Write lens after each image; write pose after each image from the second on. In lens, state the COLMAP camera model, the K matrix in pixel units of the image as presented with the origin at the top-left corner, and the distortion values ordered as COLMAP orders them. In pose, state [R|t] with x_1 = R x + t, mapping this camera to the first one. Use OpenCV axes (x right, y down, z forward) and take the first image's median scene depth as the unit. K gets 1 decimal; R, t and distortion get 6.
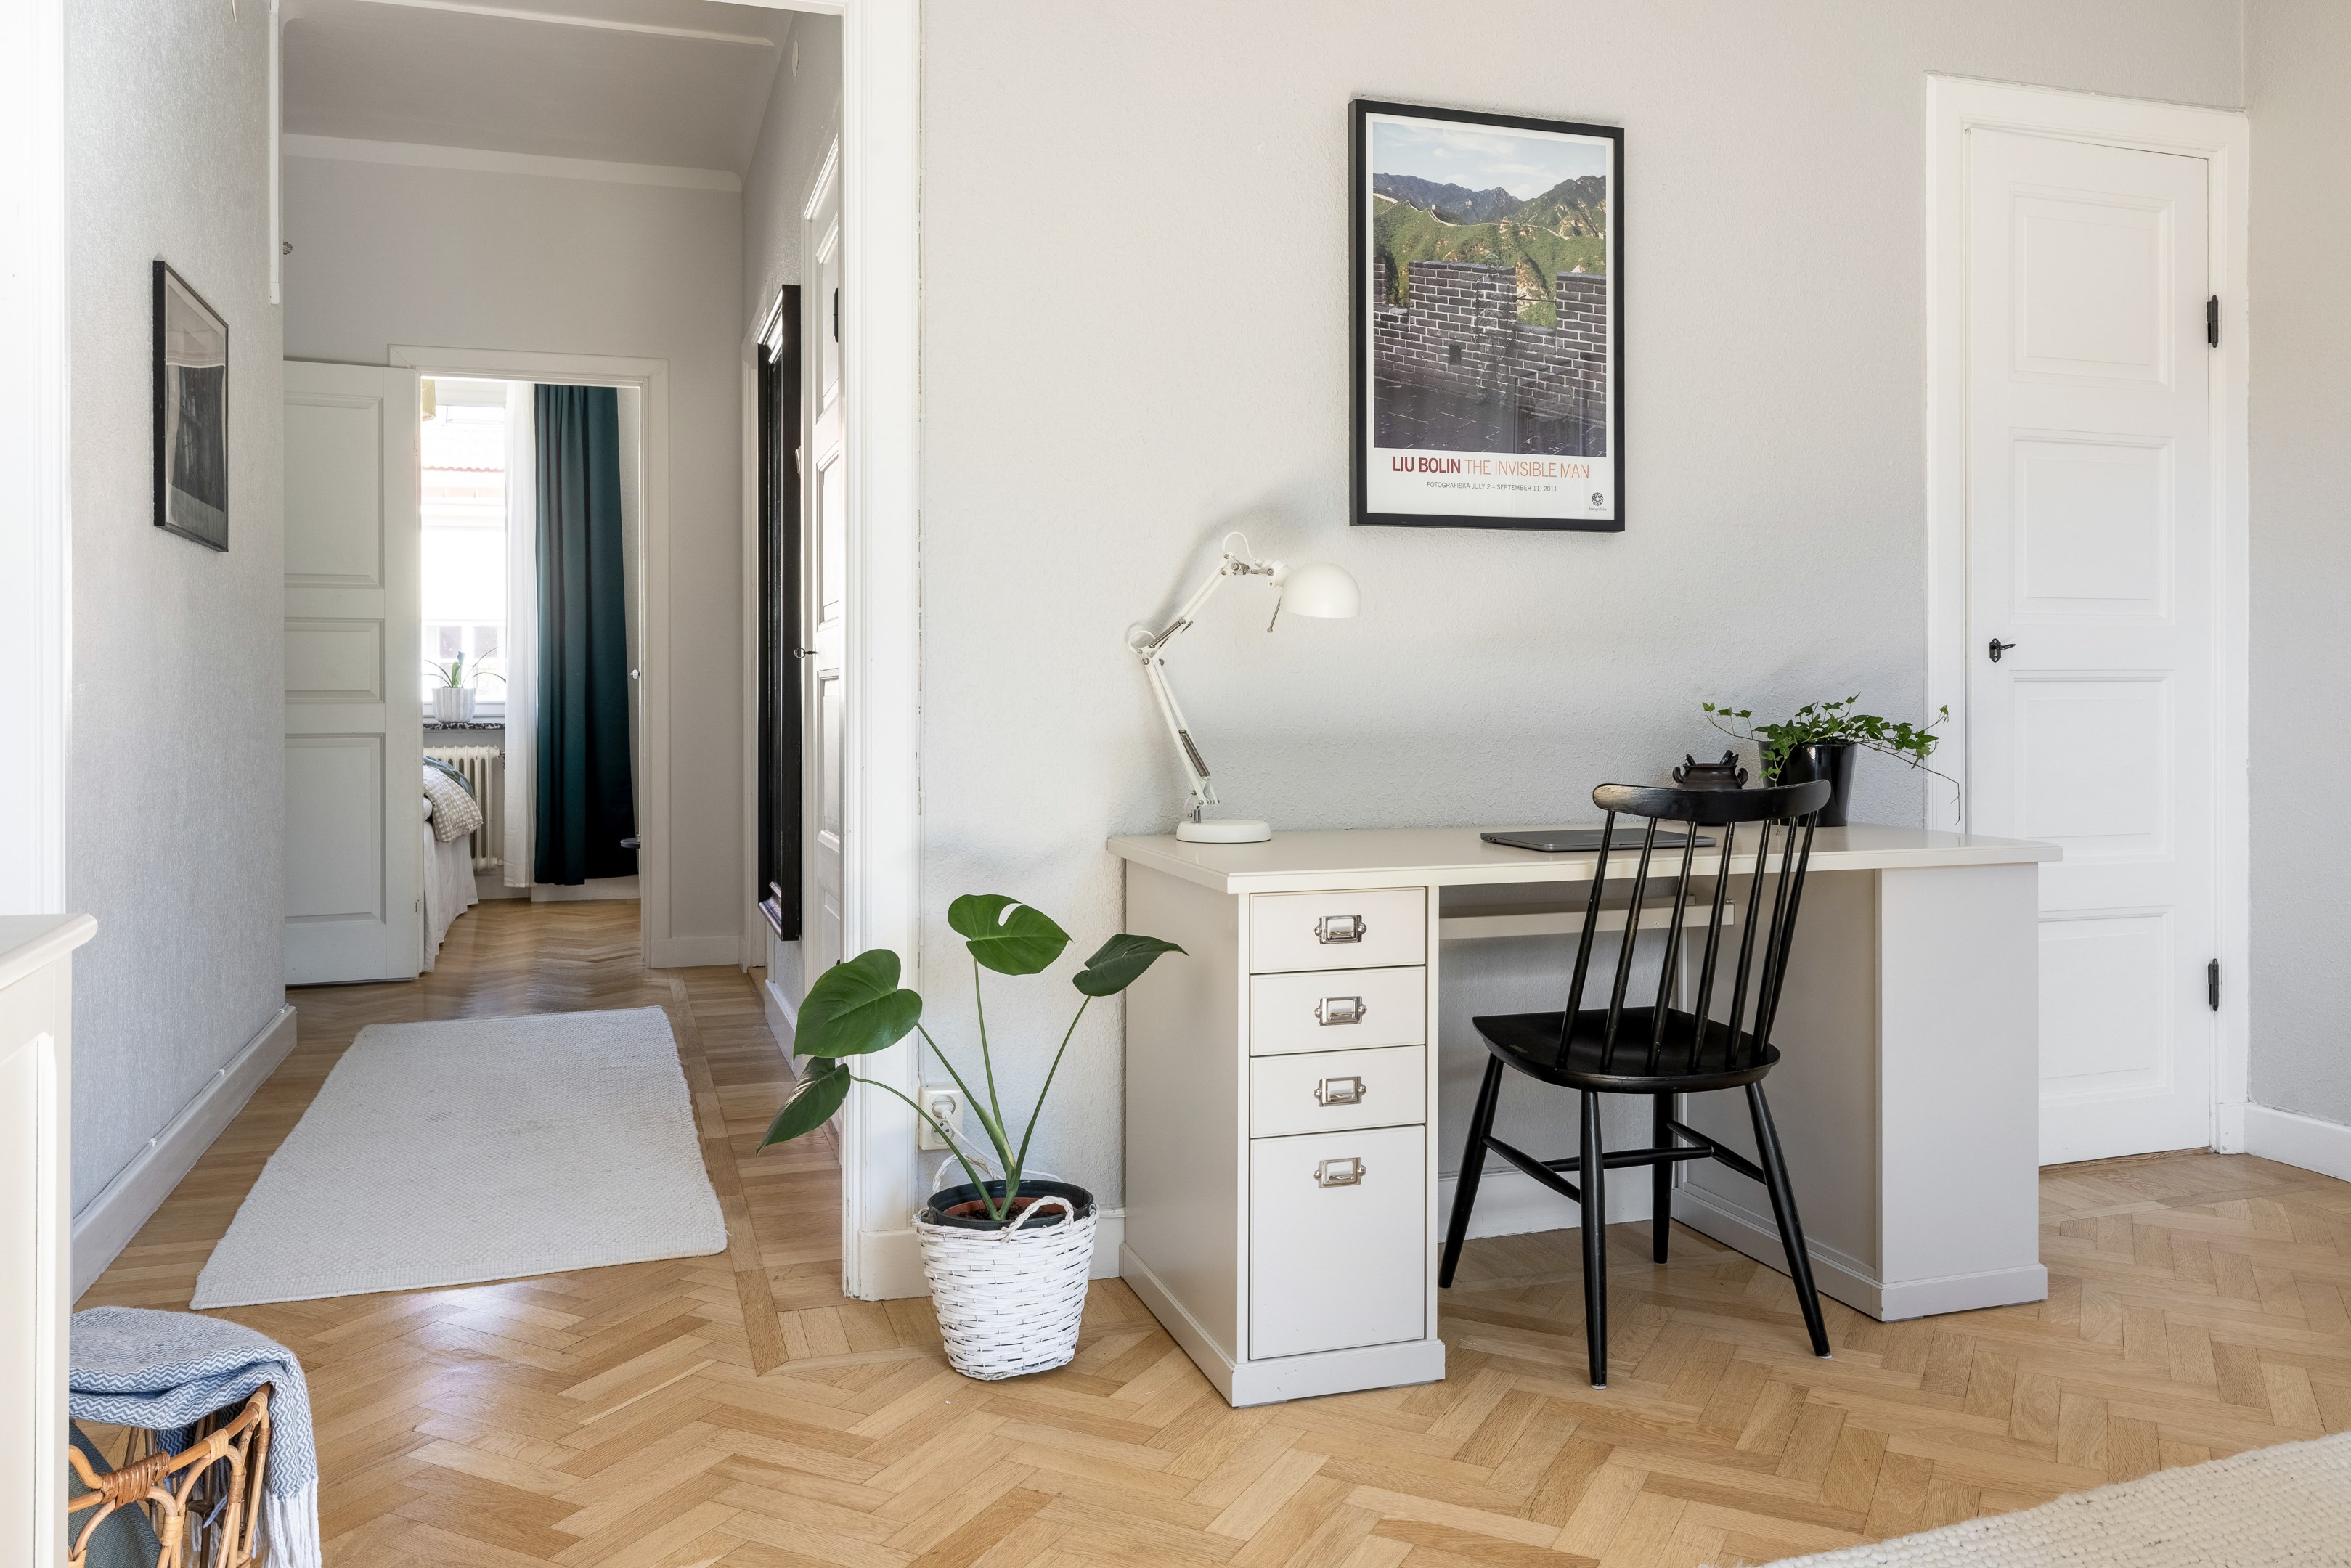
lens RADIAL K [[1775.7, 0, 1181.2], [0, 1775.7, 689.7], [0, 0, 1]] dist [-0.004892, 0.008002]
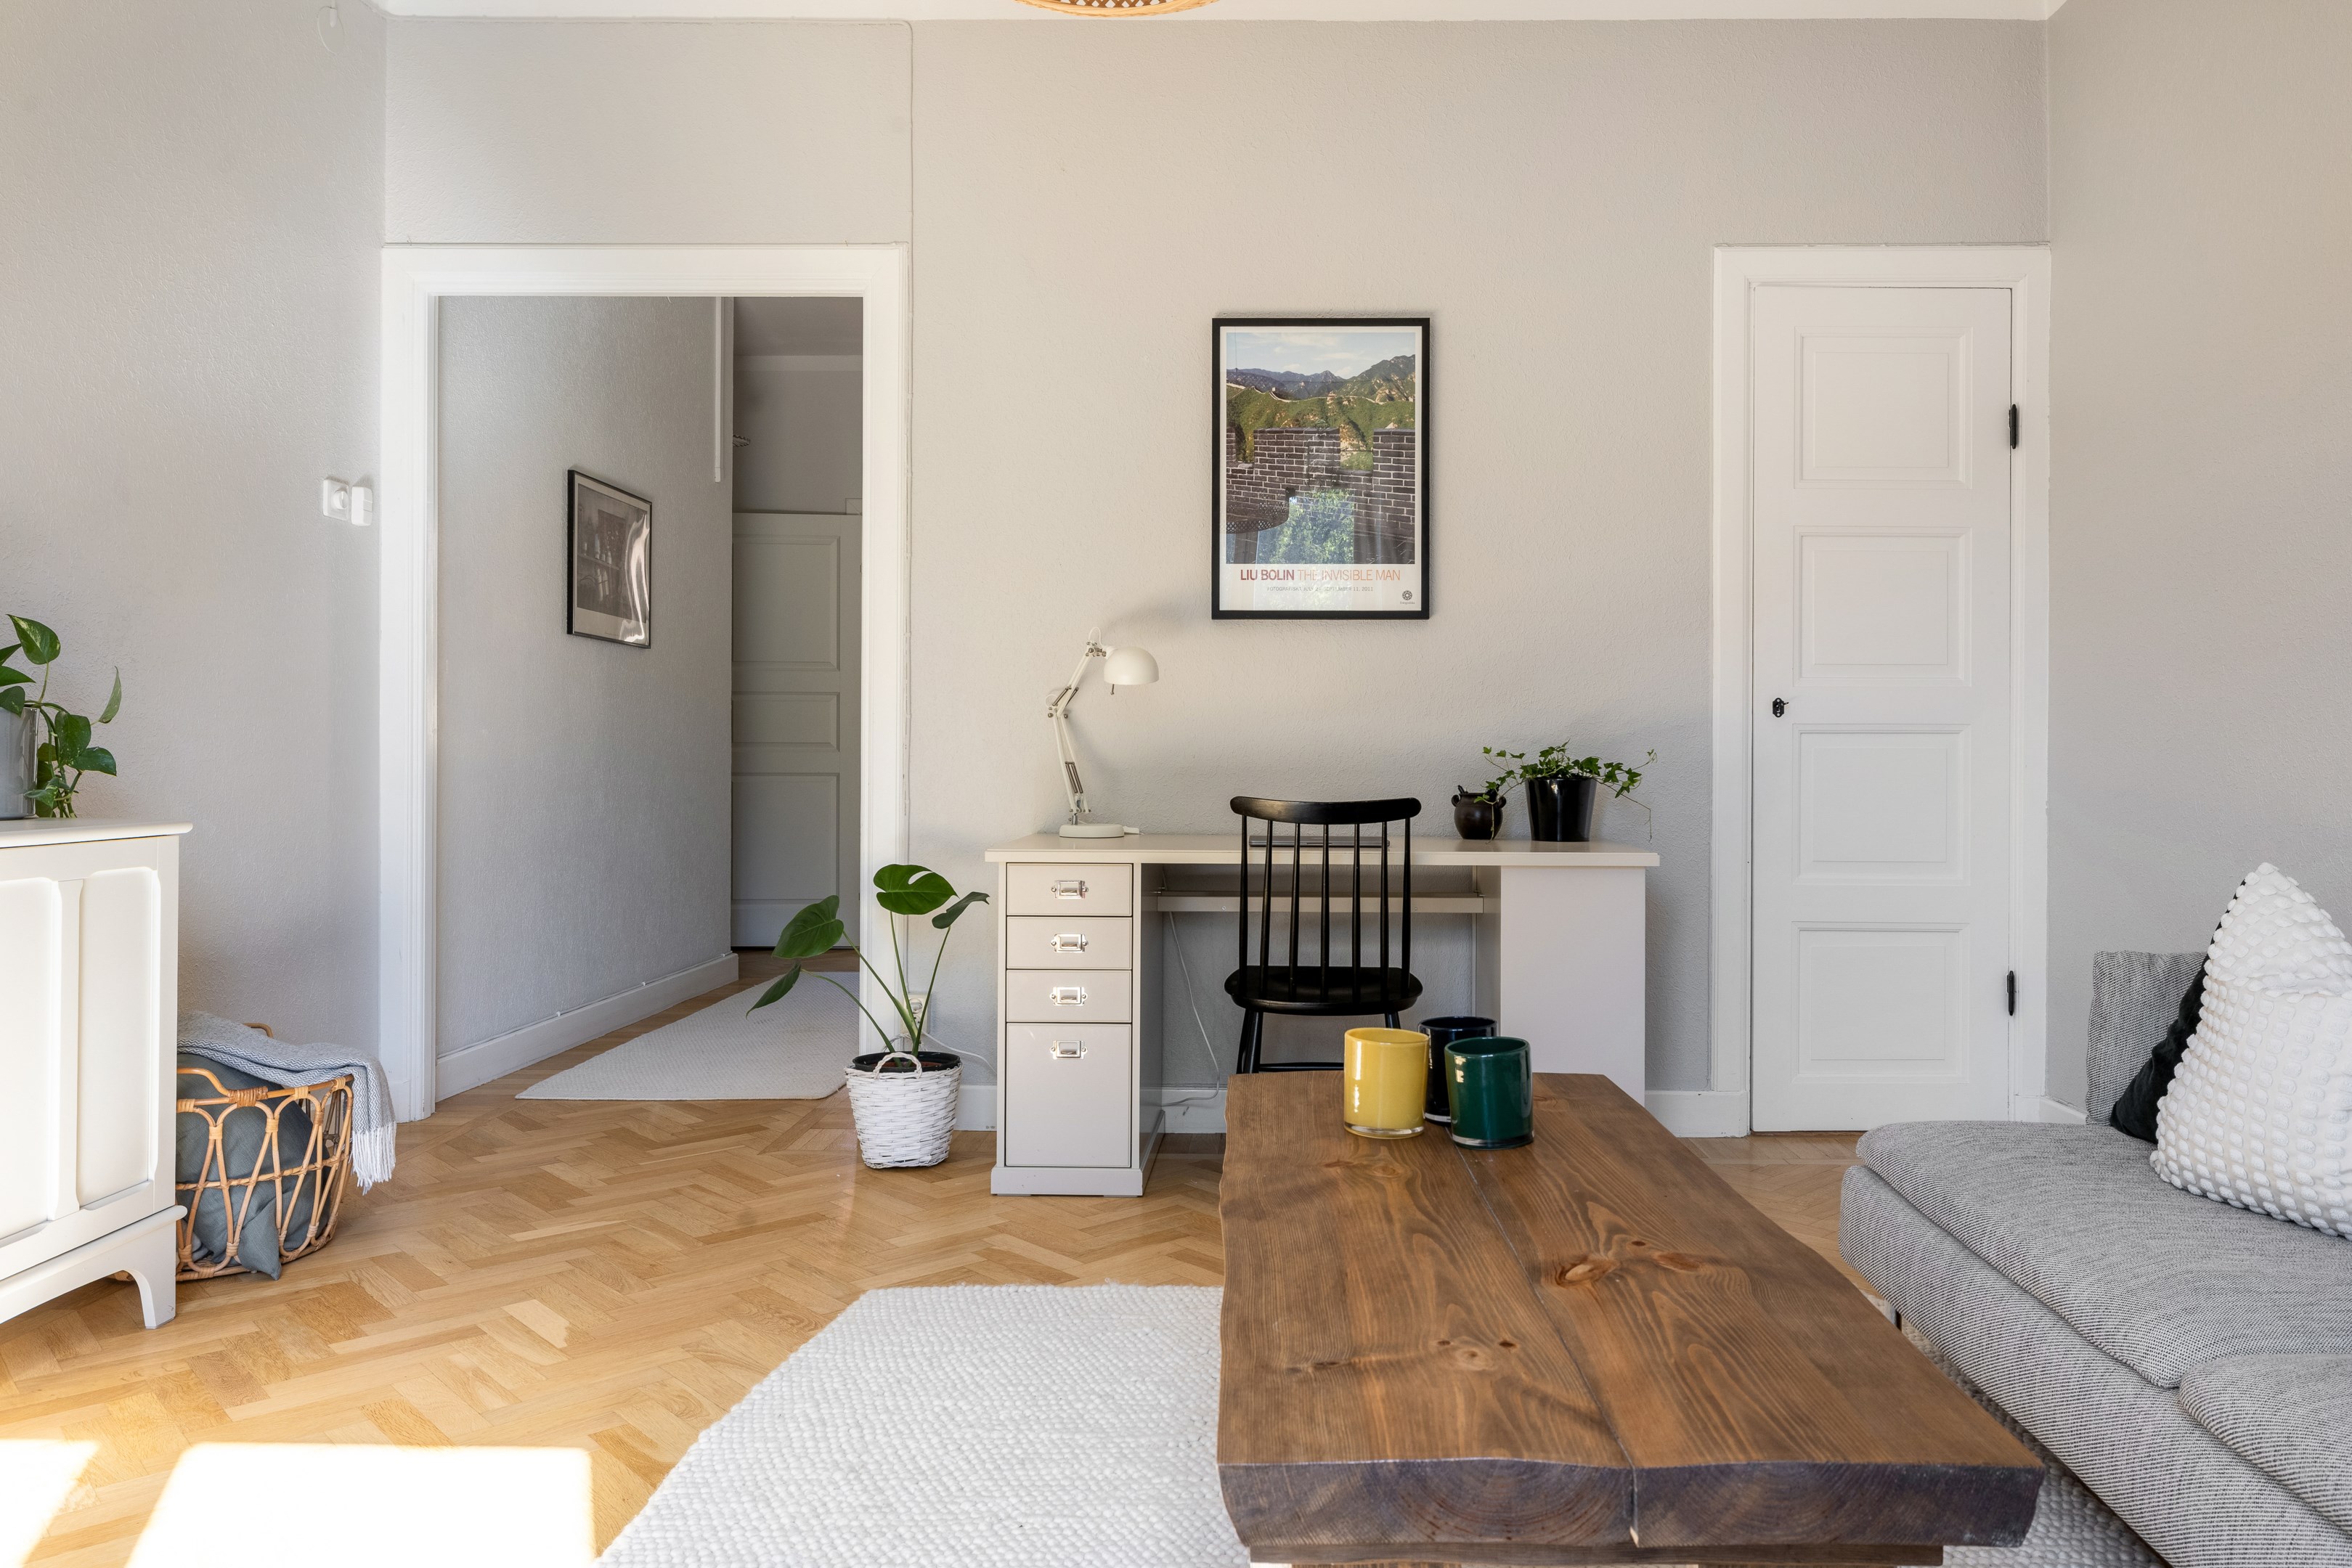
lens RADIAL K [[1537.5, 0, 1199.2], [0, 1537.5, 760.1], [0, 0, 1]] dist [-0.005203, -0.001253]
pose [[0.945318, 0.008490, -0.326039, 0.482856], [-0.006804, 0.999957, 0.006311, 0.011530], [0.326079, -0.003748, 0.945335, -0.159378]]
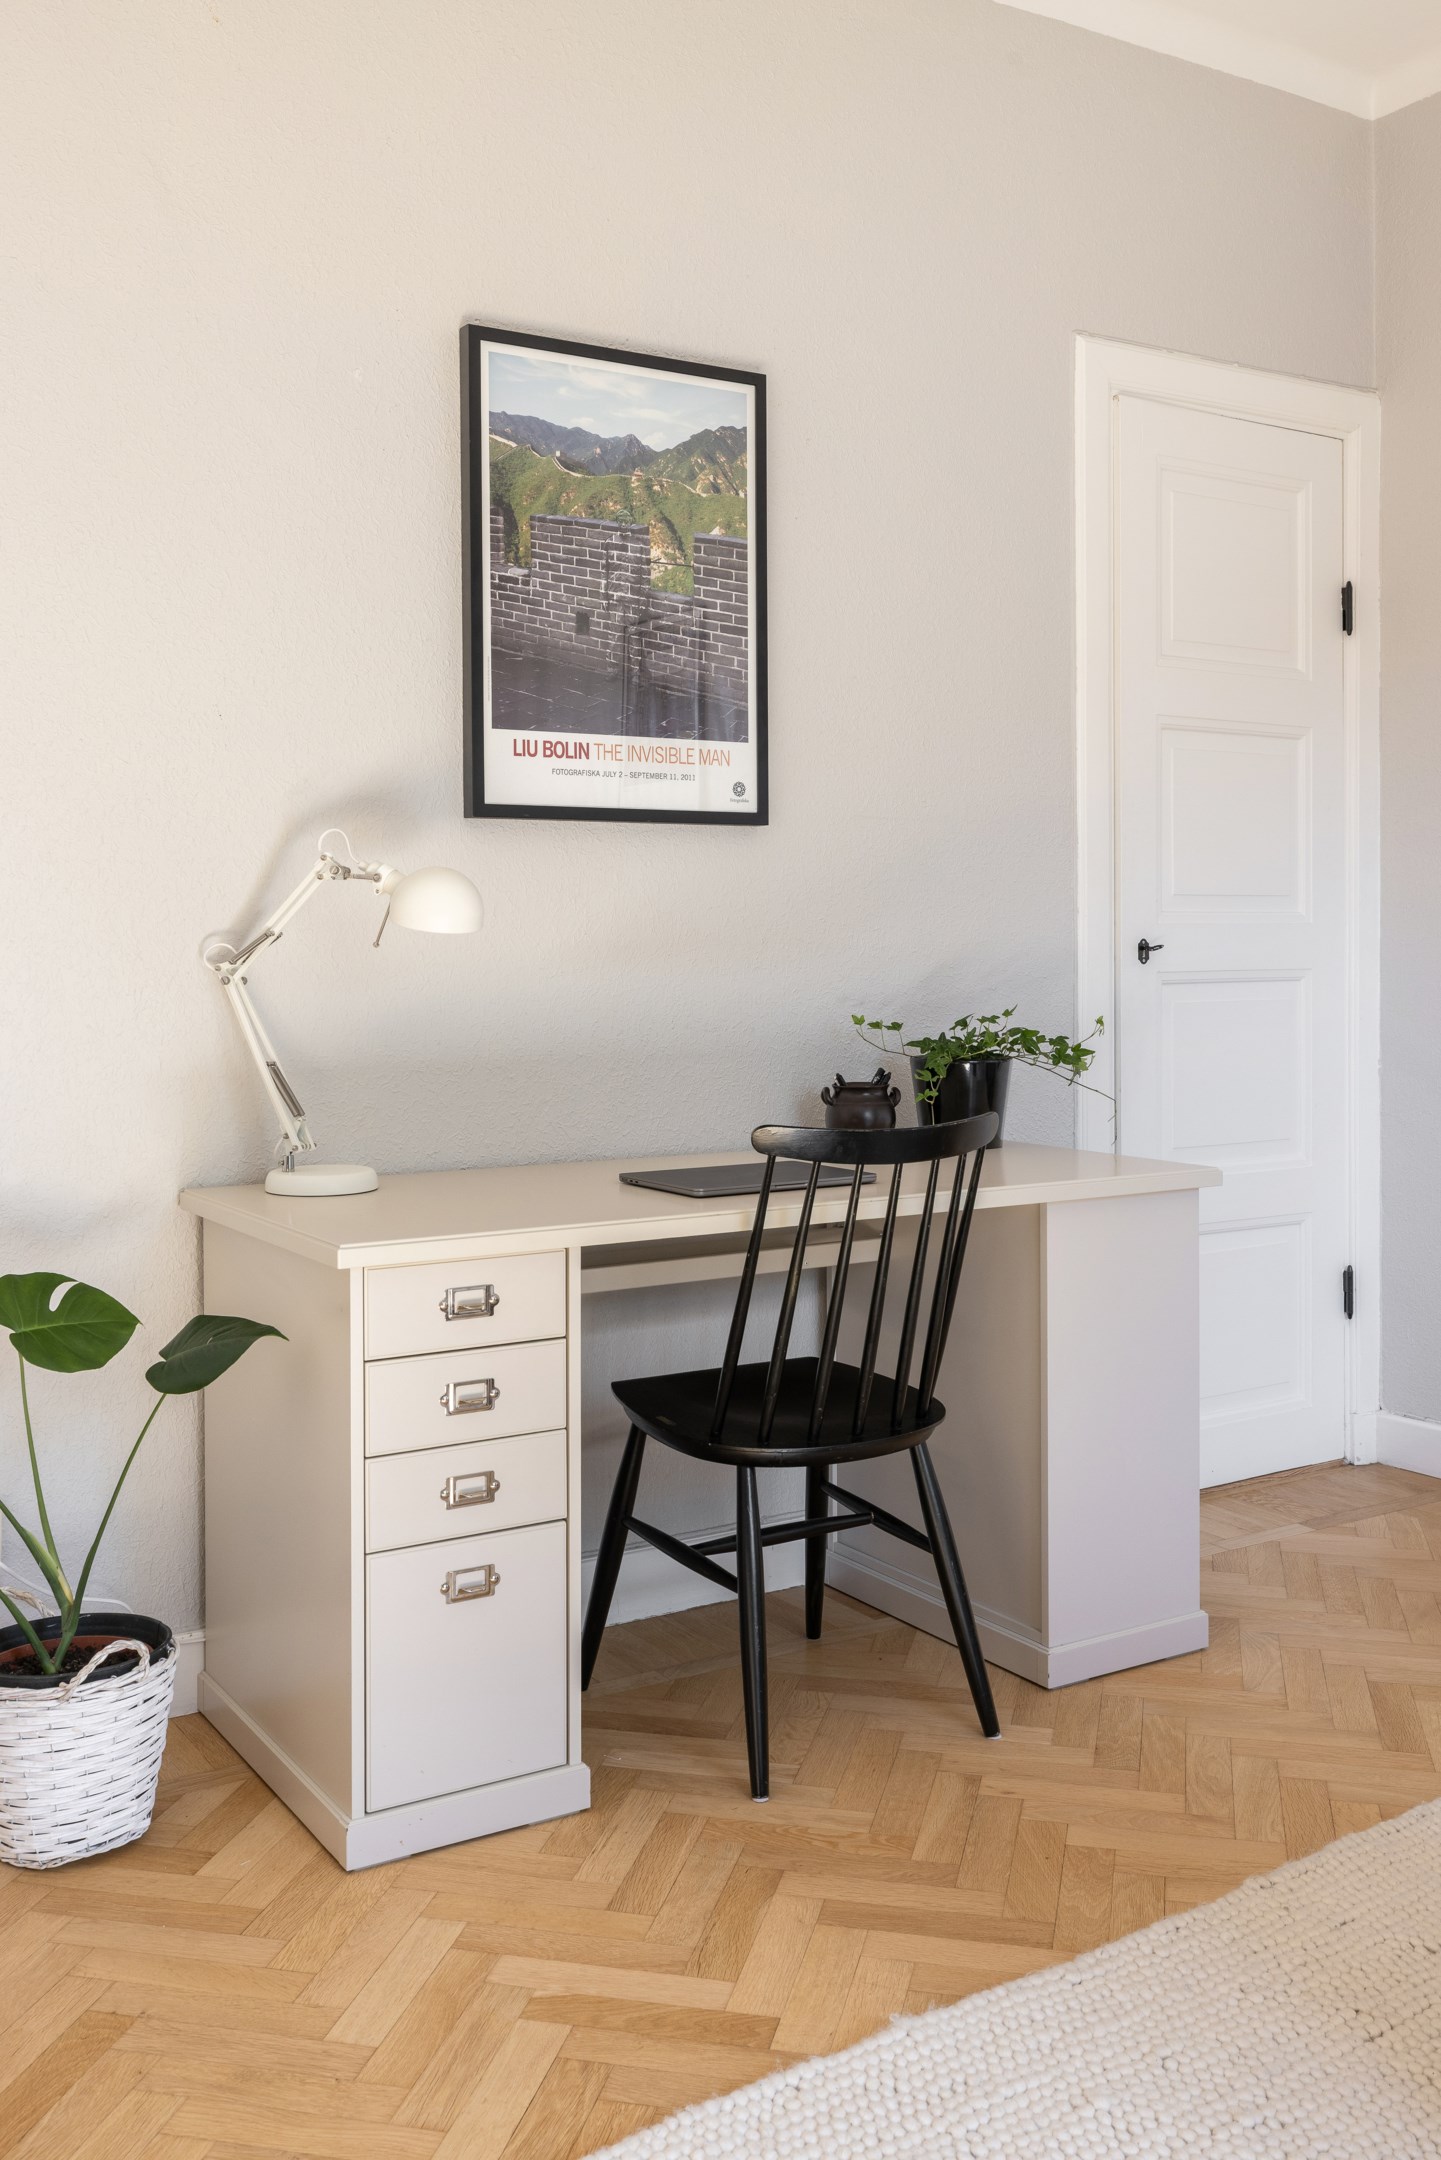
lens RADIAL K [[1991.7, 0, 704.4], [0, 1991.7, 972.3], [0, 0, 1]] dist [0.004798, 0.000000]
pose [[0.972019, -0.007168, 0.234794, -0.019743], [0.004382, 0.999914, 0.012384, -0.028583], [-0.234863, -0.011009, 0.971966, 0.027609]]
